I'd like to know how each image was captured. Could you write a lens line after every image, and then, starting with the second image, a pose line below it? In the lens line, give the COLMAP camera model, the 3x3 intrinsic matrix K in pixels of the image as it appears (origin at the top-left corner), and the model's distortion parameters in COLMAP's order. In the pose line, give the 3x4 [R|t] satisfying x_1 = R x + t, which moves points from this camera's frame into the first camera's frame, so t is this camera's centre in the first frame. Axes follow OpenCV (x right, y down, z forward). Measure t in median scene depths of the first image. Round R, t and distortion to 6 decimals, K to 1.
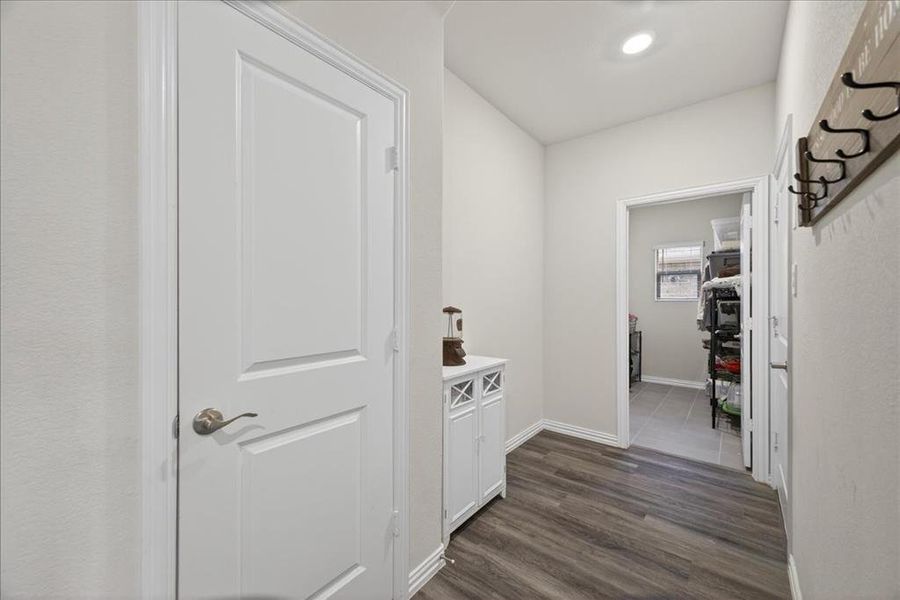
lens RADIAL K [[354.3, 0, 449.2], [0, 354.3, 300.9], [0, 0, 1]] dist [0.020273, -0.003847]
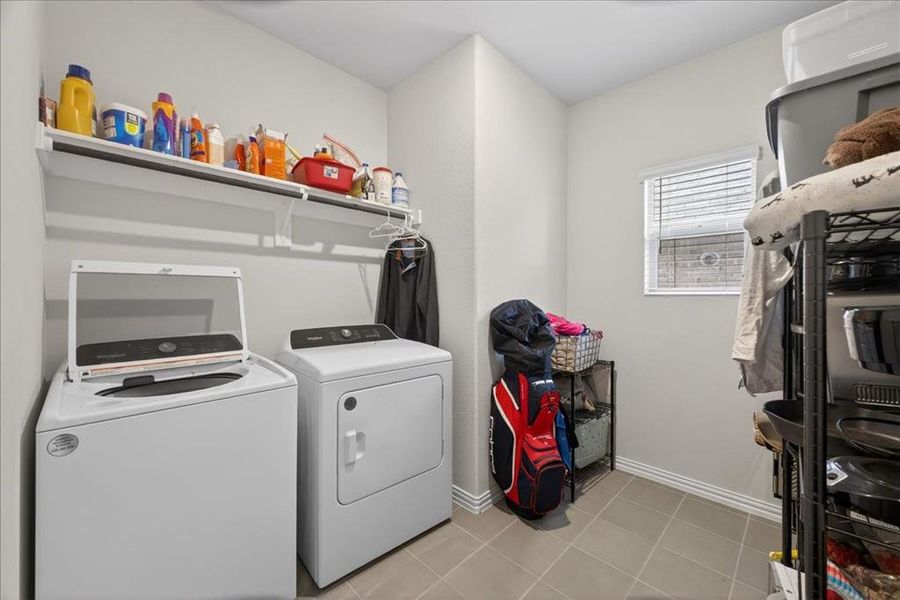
lens RADIAL K [[354.3, 0, 450.5], [0, 354.3, 295.3], [0, 0, 1]] dist [0.020273, -0.003847]
pose [[0.993203, 0.001964, -0.116376, 0.486799], [-0.001291, 0.999982, 0.005862, -0.001145], [0.116386, -0.005672, 0.993188, 0.665942]]
